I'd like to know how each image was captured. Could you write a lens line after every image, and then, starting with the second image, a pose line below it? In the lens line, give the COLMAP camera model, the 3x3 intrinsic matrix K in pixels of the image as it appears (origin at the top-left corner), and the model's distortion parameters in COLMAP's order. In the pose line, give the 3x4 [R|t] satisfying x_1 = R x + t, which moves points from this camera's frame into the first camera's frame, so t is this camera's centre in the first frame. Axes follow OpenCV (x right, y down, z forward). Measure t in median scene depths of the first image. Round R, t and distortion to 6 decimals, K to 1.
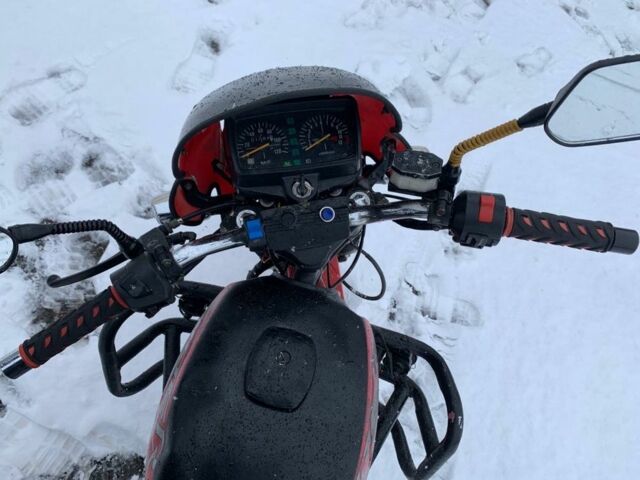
lens RADIAL K [[489.8, 0, 320.2], [0, 489.8, 229.2], [0, 0, 1]] dist [0.043372, -0.060622]
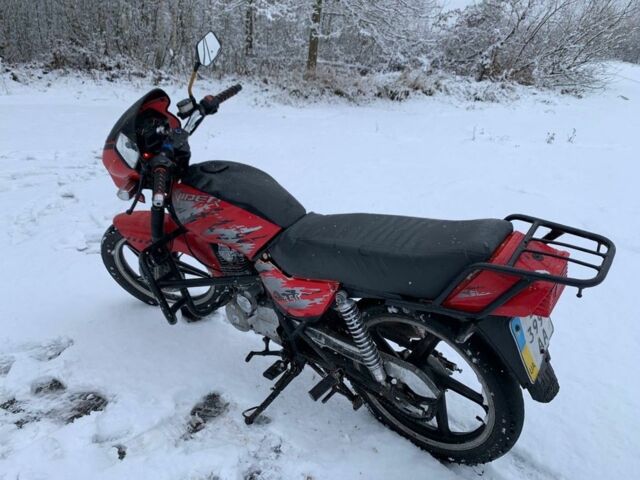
lens RADIAL K [[489.8, 0, 320.2], [0, 489.8, 229.2], [0, 0, 1]] dist [0.043372, -0.060622]
pose [[0.392662, -0.583416, 0.710944, -1.034843], [0.839427, 0.543177, -0.017882, 0.517022], [-0.375736, 0.603808, 0.703021, -0.512621]]
